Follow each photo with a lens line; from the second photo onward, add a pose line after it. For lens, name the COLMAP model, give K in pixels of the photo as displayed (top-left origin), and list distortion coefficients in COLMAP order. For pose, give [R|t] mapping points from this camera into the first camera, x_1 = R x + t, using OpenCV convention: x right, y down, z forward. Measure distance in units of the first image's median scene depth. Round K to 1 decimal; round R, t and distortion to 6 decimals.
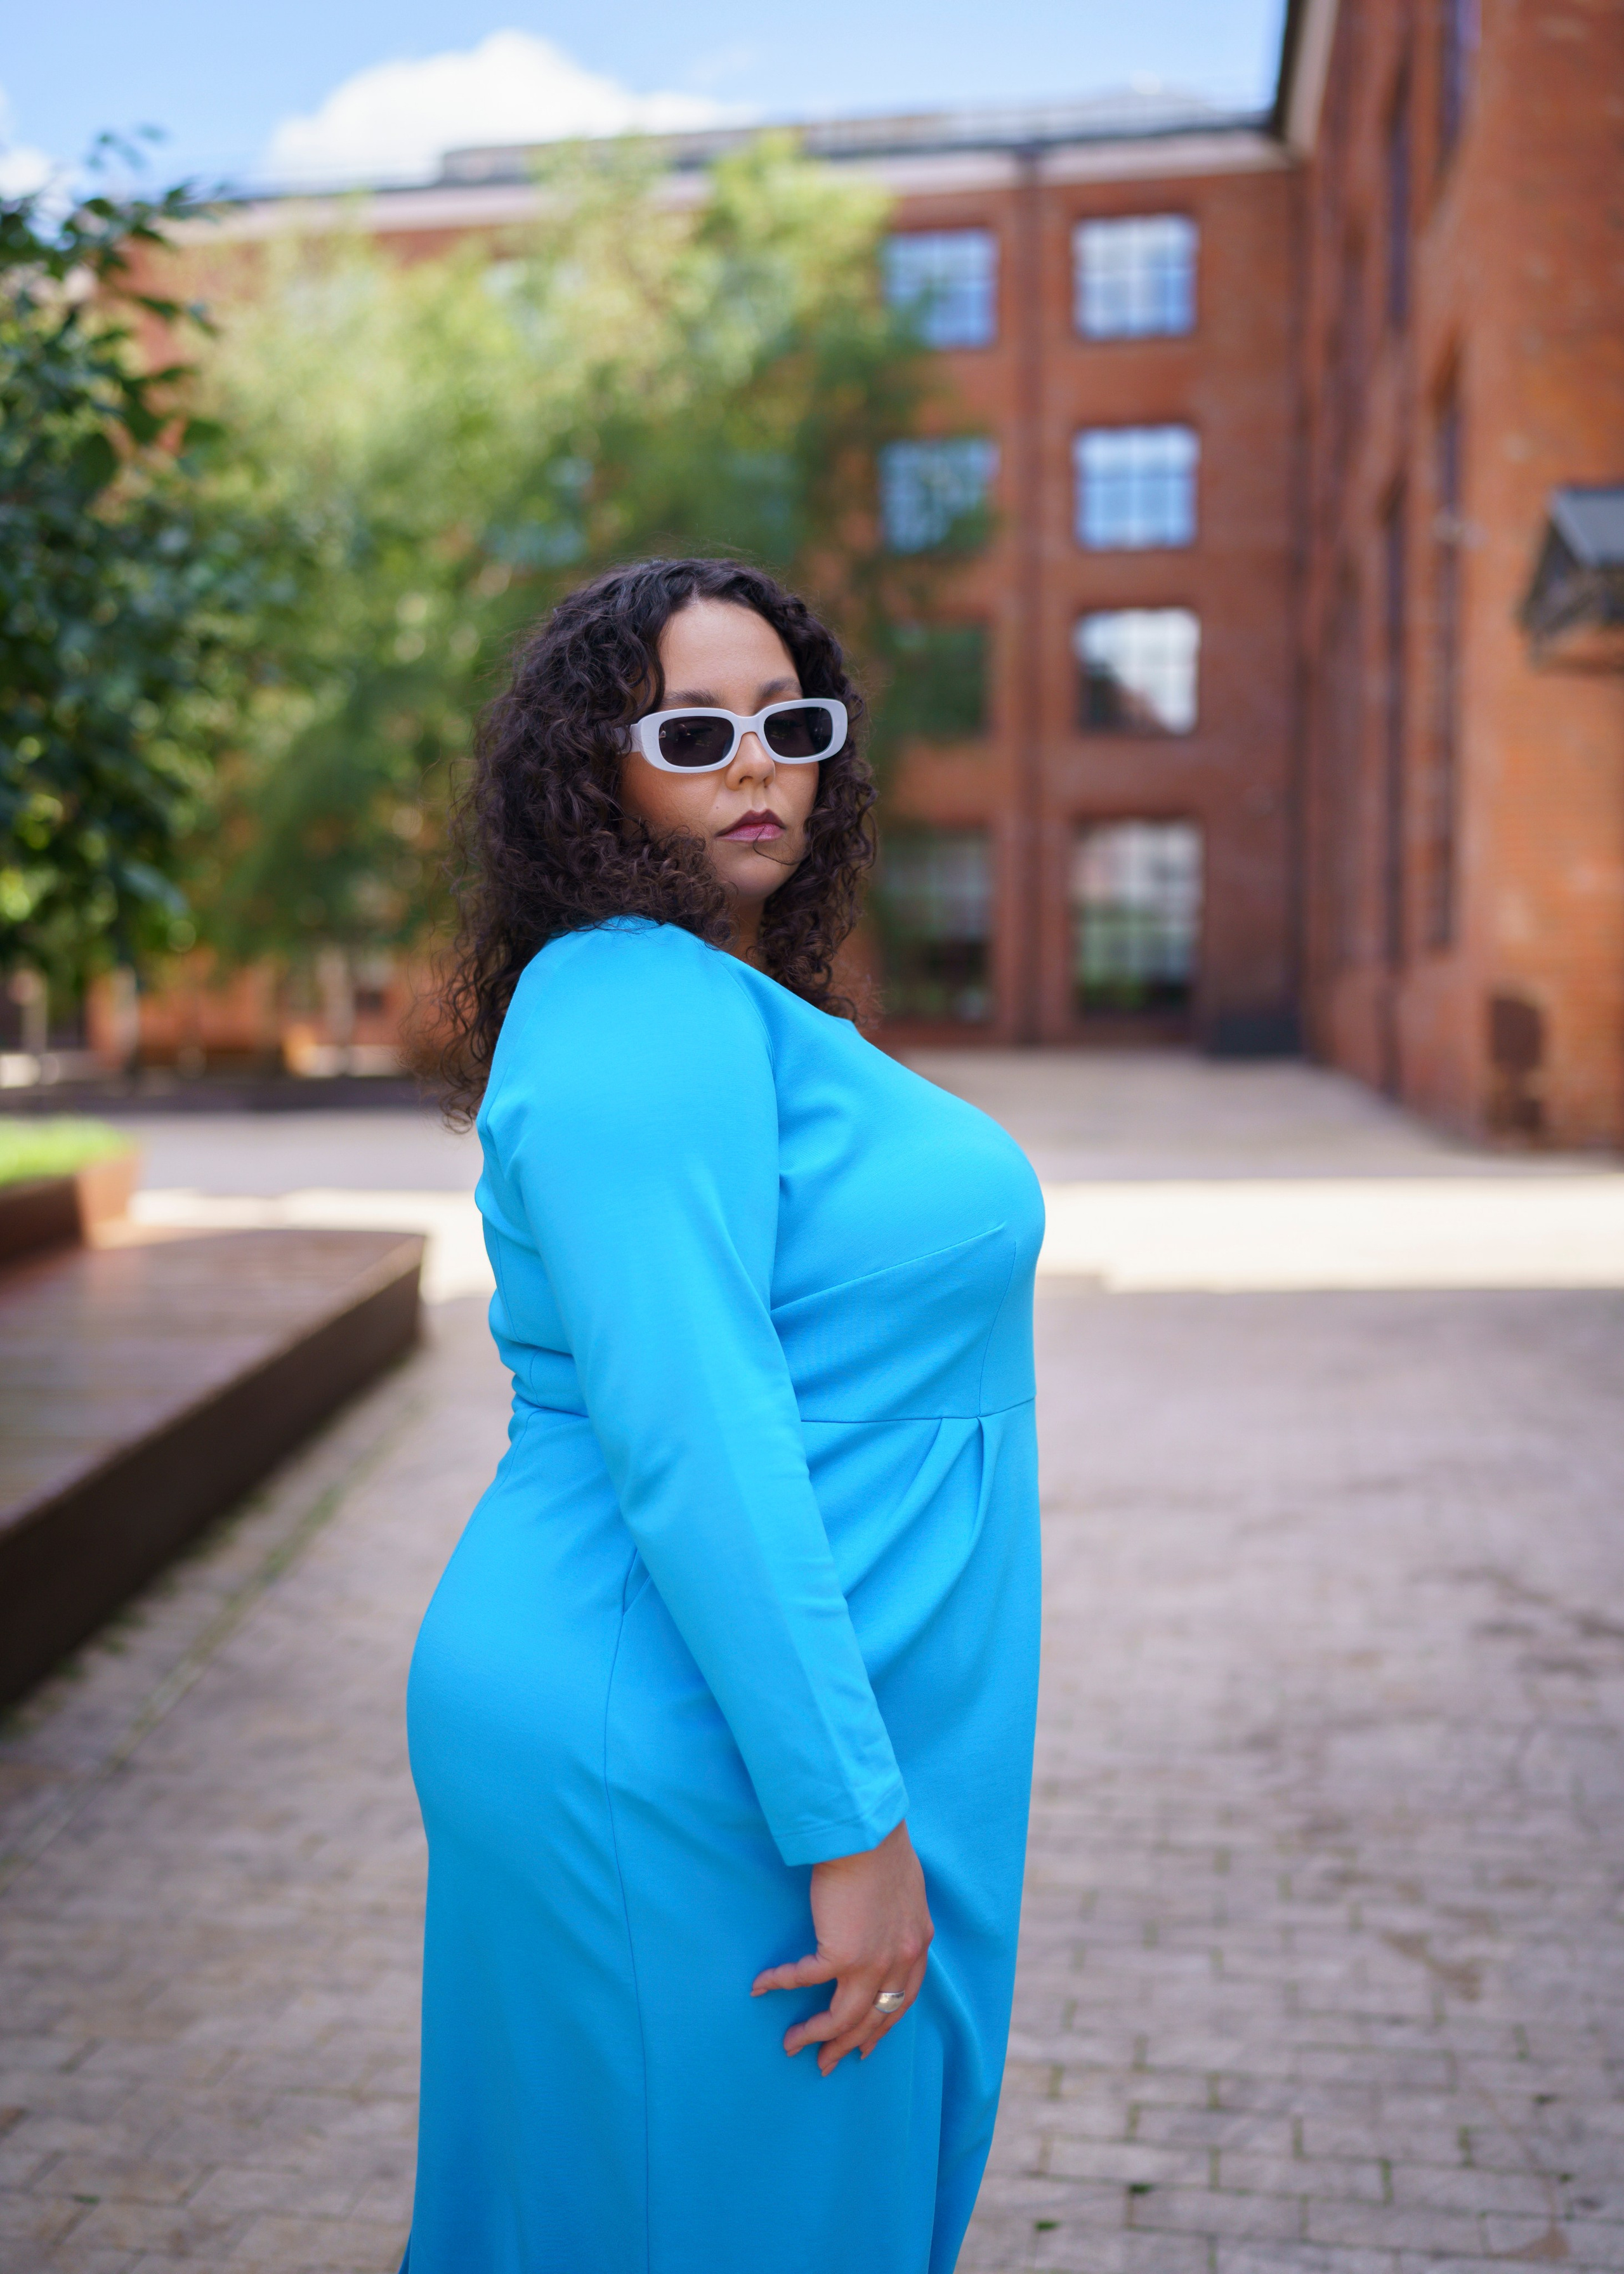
lens RADIAL K [[2505.9, 0, 812.0], [0, 2505.9, 1137.0], [0, 0, 1]] dist [-0.014941, 0.036940]
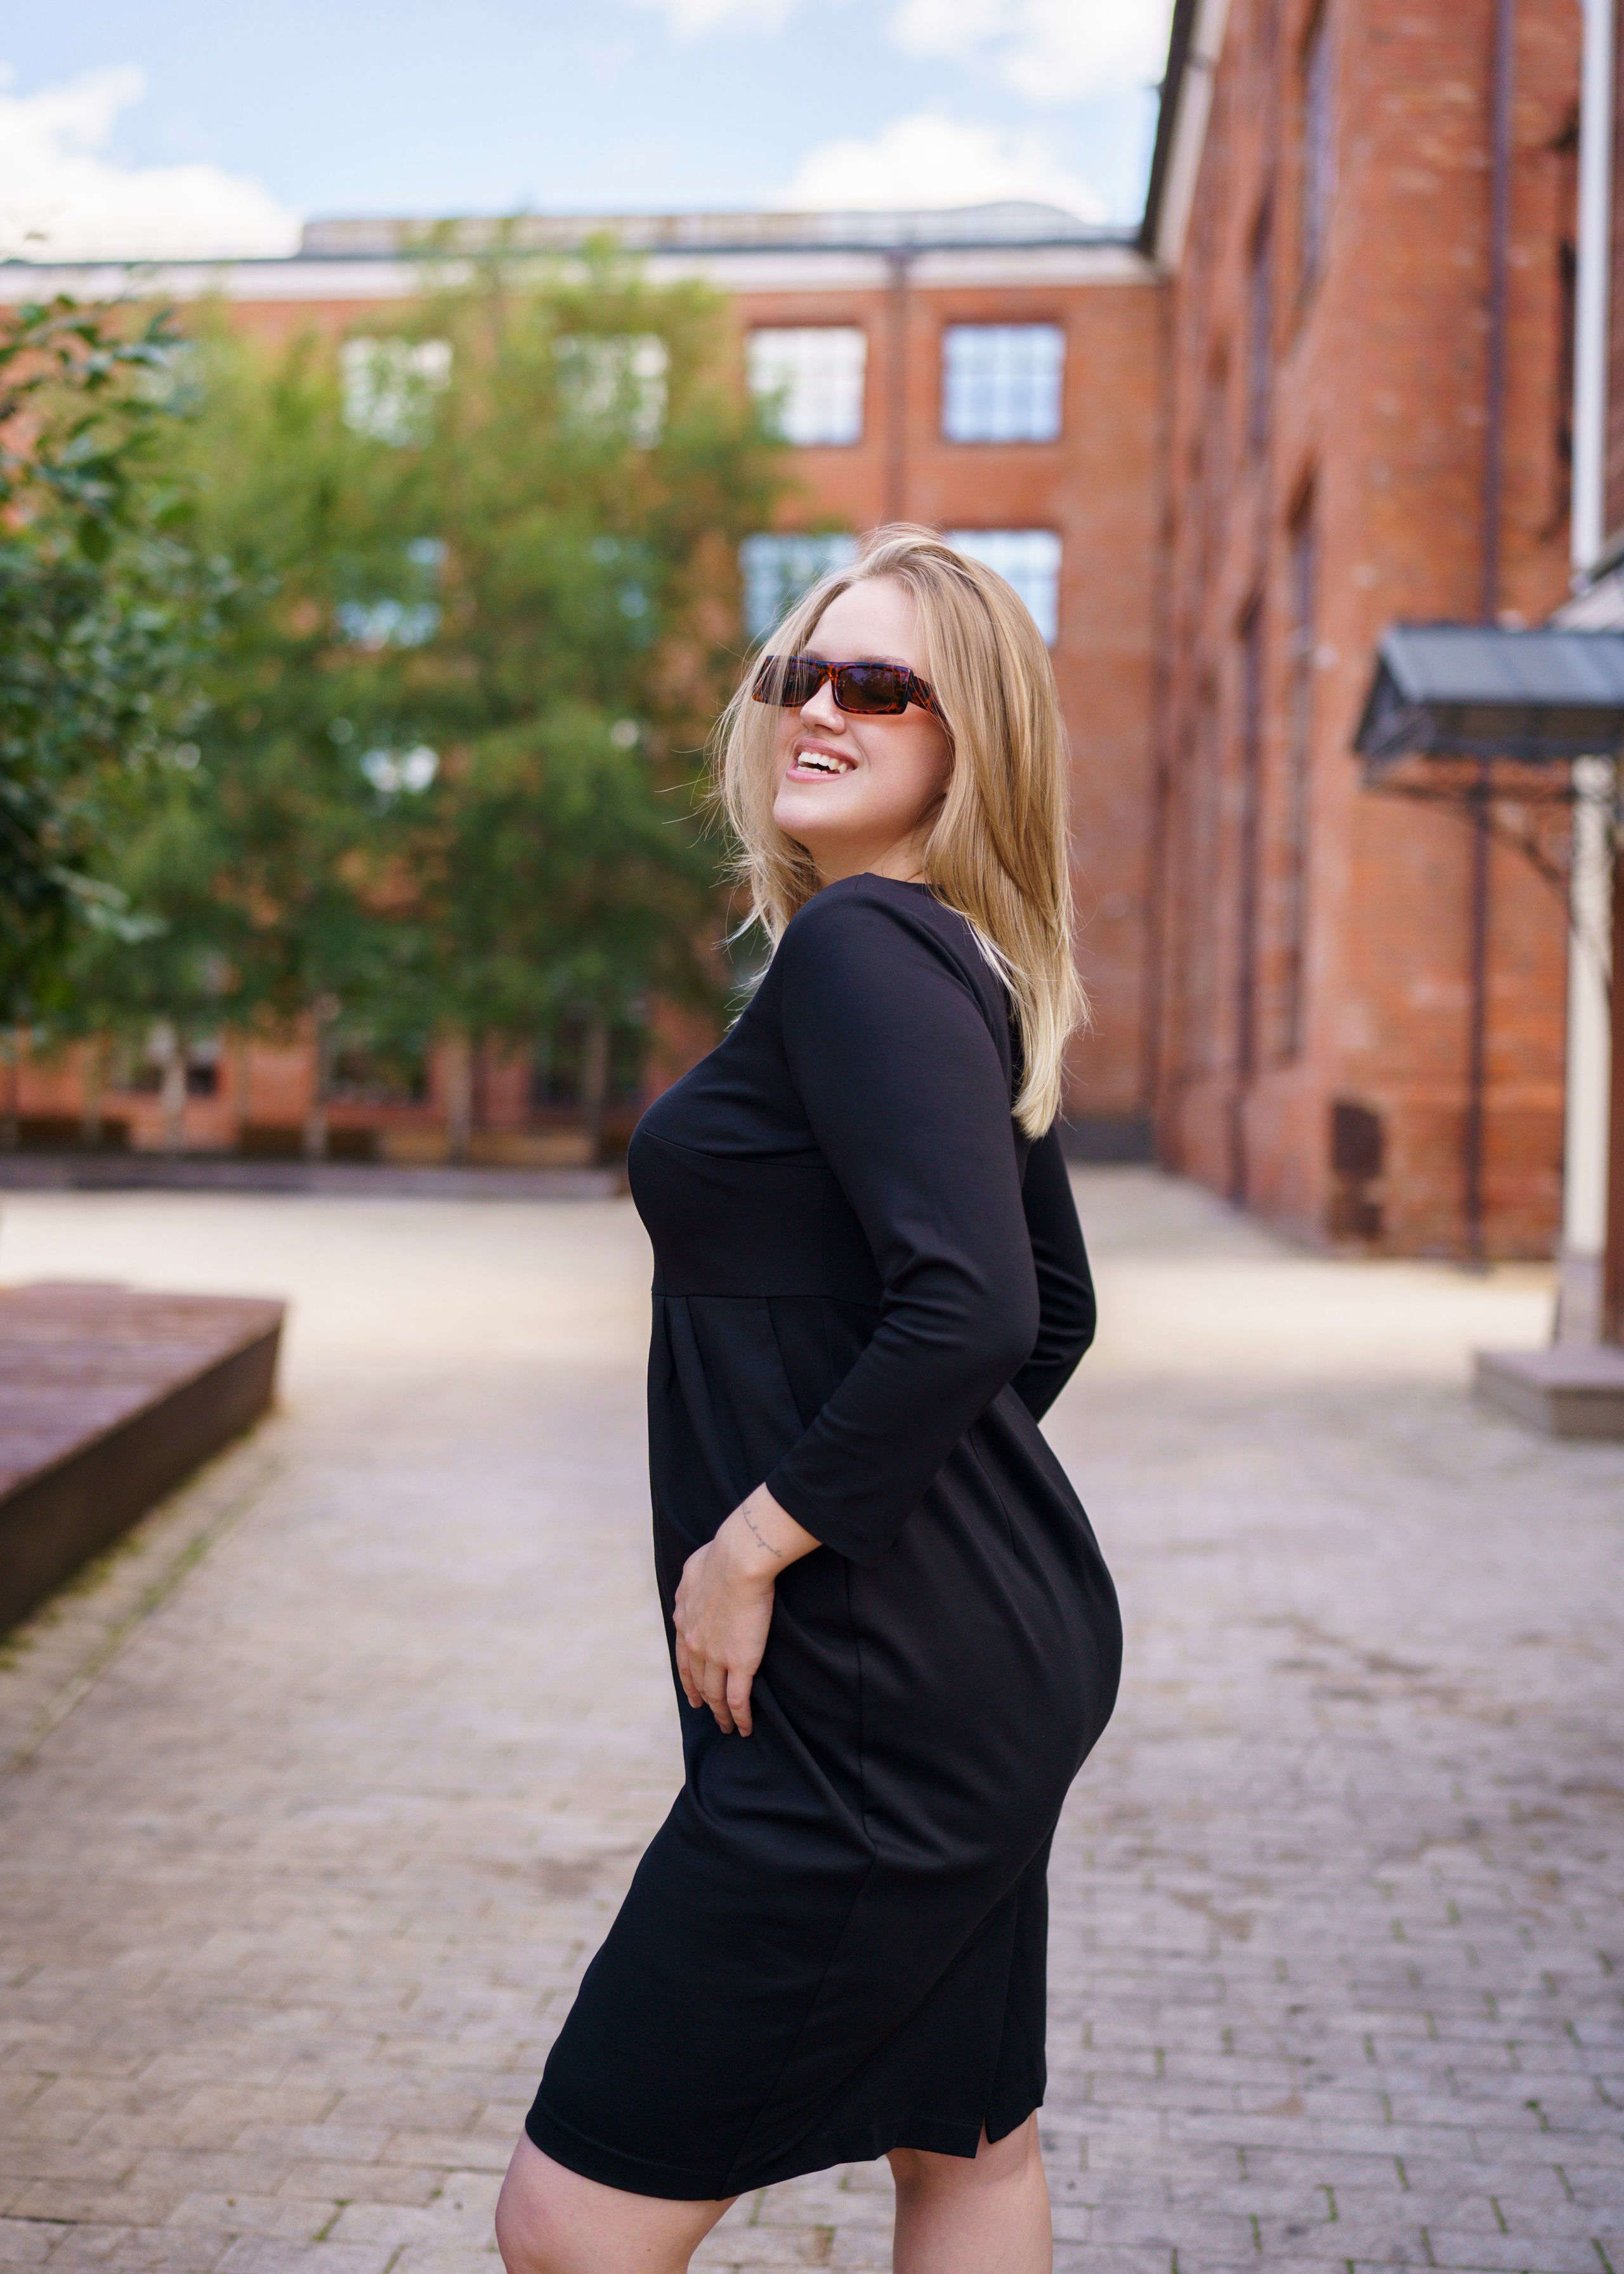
lens RADIAL K [[2728.8, 0, 838.8], [0, 2728.8, 1070.0], [0, 0, 1]] dist [0.007491, -0.021525]
pose [[0.996995, 0.029578, 0.071603, -0.020965], [-0.024662, 0.997340, -0.068587, 0.027541], [-0.073441, 0.066615, 0.995072, -0.222052]]
